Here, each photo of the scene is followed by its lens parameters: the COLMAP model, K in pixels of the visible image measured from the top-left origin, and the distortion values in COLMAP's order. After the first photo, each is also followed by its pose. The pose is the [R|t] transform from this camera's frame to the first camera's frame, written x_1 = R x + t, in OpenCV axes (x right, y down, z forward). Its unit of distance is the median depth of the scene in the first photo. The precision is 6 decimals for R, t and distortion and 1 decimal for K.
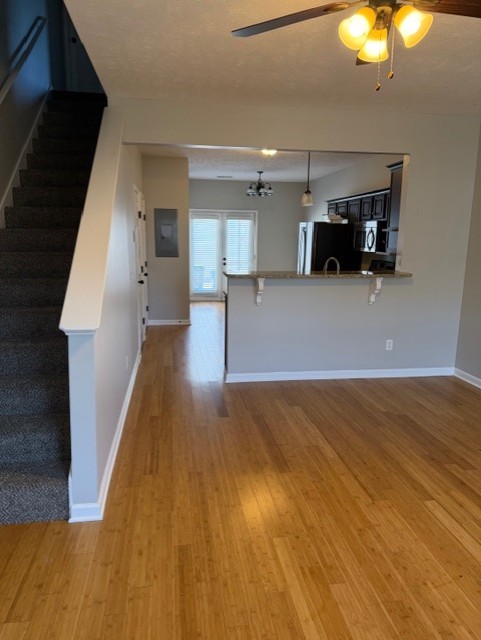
lens RADIAL K [[454.9, 0, 240.5], [0, 454.9, 320.0], [0, 0, 1]] dist [0.038897, -0.044272]
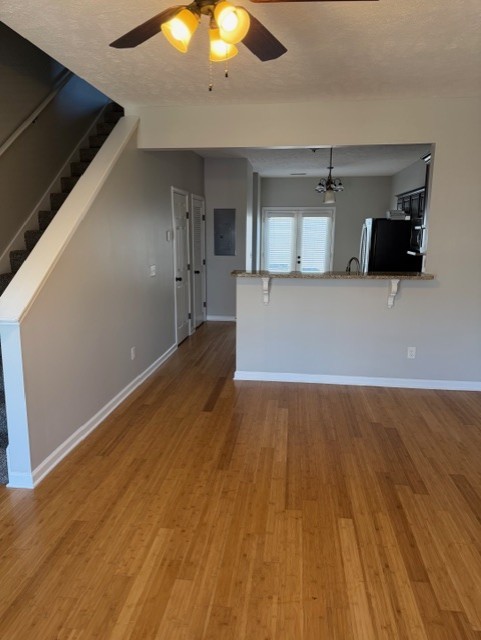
lens RADIAL K [[455.1, 0, 240.5], [0, 455.1, 320.0], [0, 0, 1]] dist [0.056893, -0.061622]
pose [[0.963669, 0.043565, -0.263523, 0.325042], [-0.042103, 0.999051, 0.011197, -0.009678], [0.263760, 0.000304, 0.964588, 0.026691]]
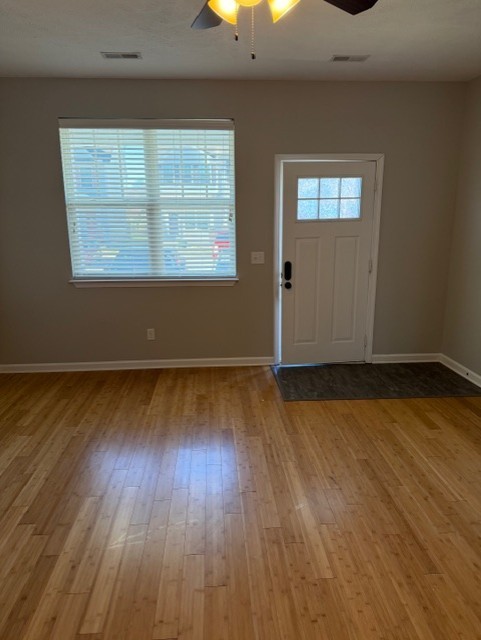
lens RADIAL K [[454.9, 0, 240.5], [0, 454.9, 320.0], [0, 0, 1]] dist [0.038897, -0.044272]
pose [[-0.996270, -0.030740, 0.080632, 0.121823], [0.003809, 0.917822, 0.396974, -0.195759], [-0.086209, 0.395801, -0.914281, 1.041419]]
